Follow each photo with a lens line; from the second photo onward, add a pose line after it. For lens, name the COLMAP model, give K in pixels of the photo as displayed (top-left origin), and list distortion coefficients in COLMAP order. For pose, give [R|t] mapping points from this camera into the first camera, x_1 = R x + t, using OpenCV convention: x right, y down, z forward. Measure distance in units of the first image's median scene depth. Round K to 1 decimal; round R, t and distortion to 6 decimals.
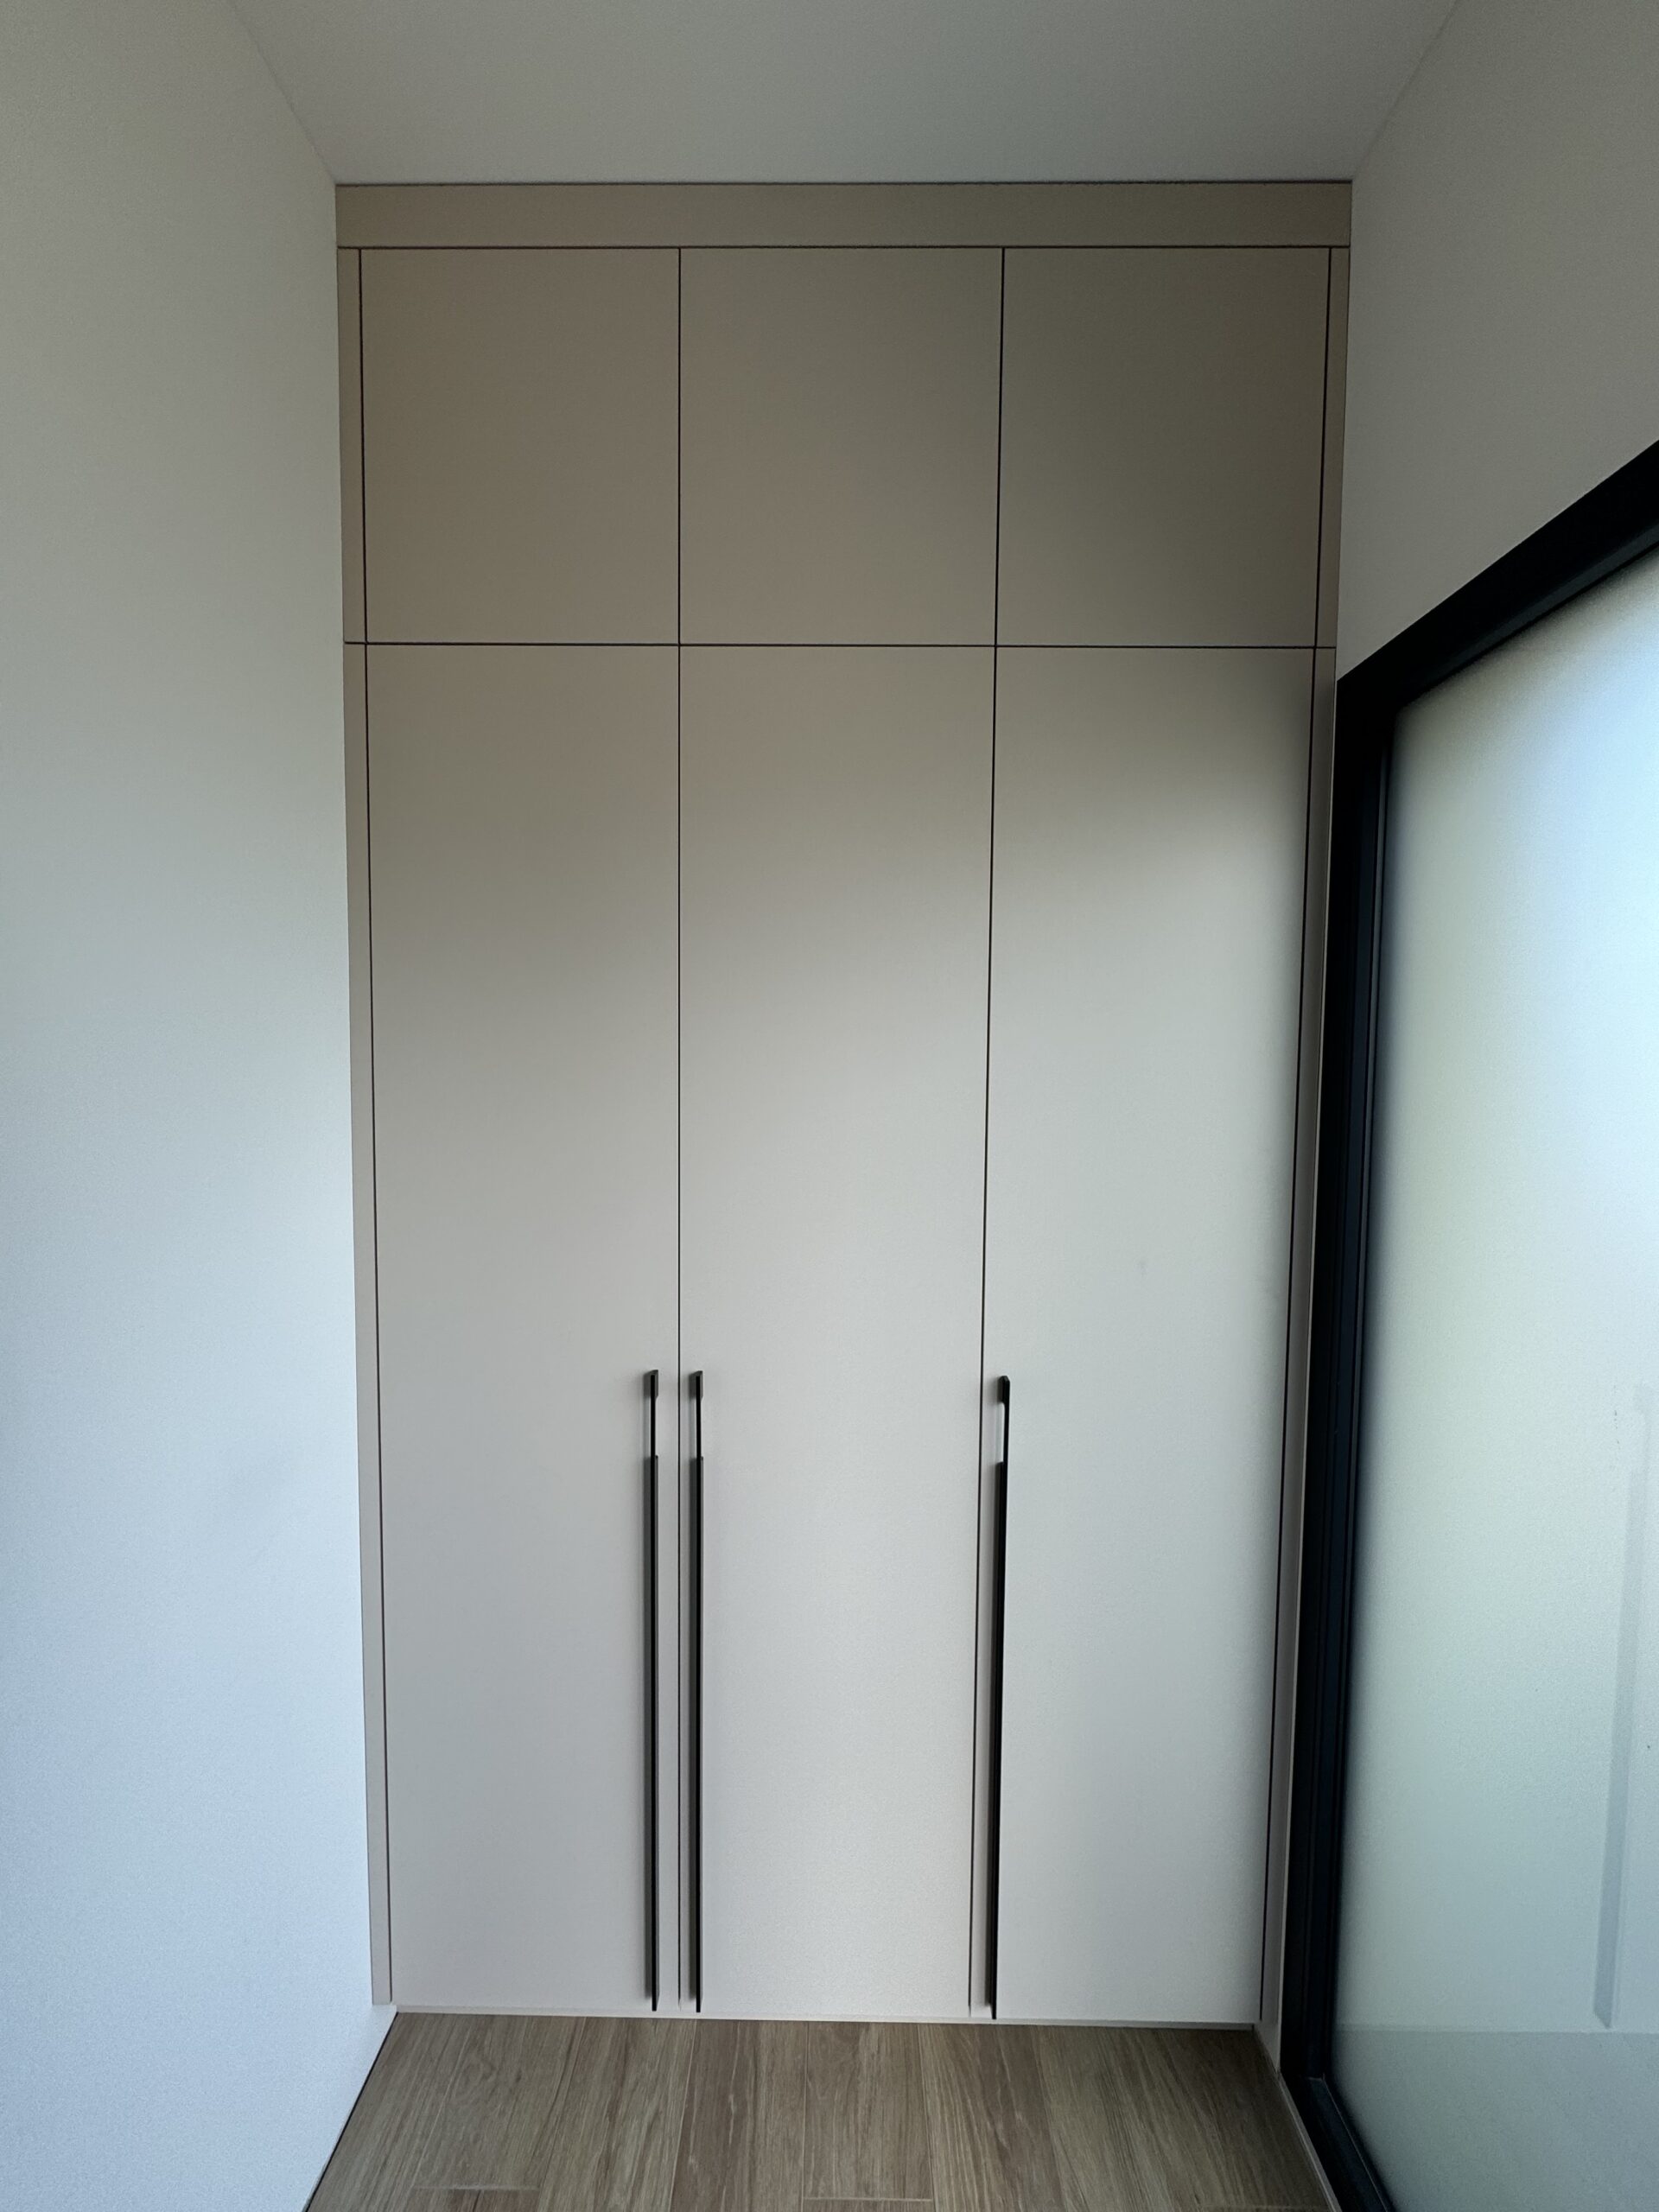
lens RADIAL K [[868.1, 0, 829.5], [0, 868.1, 1106.0], [0, 0, 1]] dist [-0.013442, -0.000084]
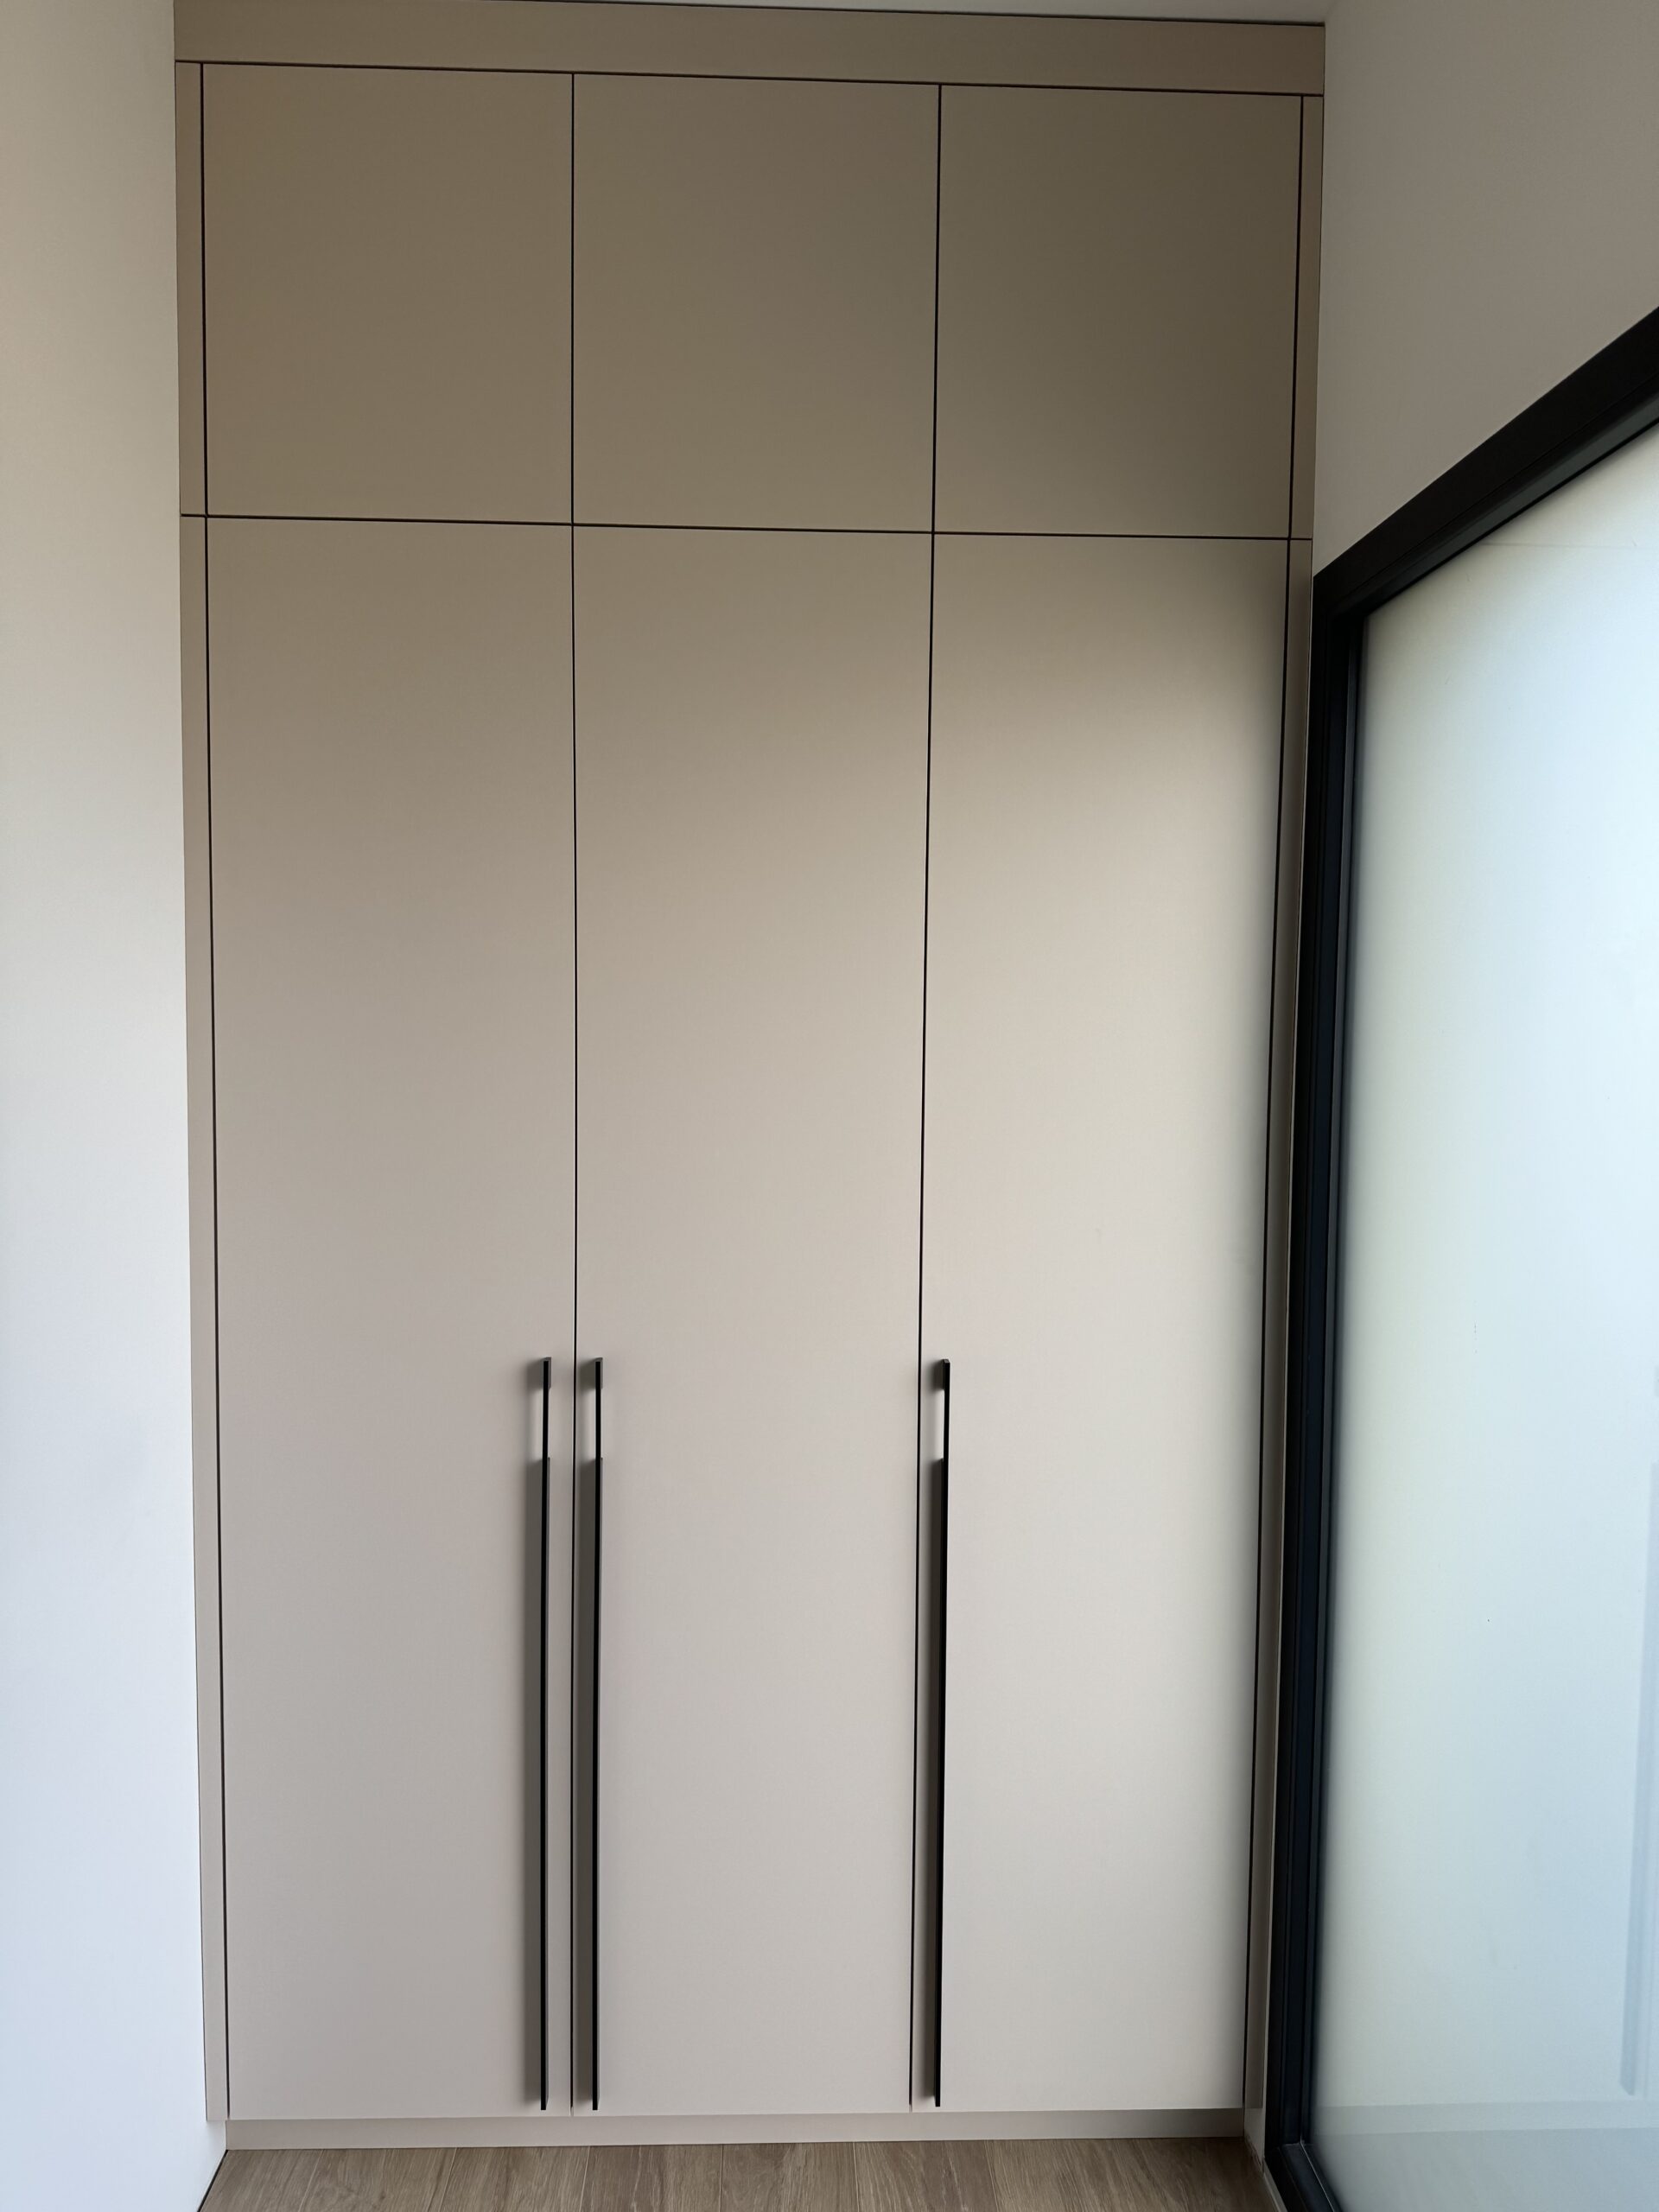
lens RADIAL K [[1554.1, 0, 829.5], [0, 1554.1, 1106.0], [0, 0, 1]] dist [0.094264, -0.139332]
pose [[0.999039, -0.001472, 0.043816, 0.014223], [0.000826, 0.999891, 0.014753, 0.028681], [-0.043833, -0.014703, 0.998931, -0.574910]]
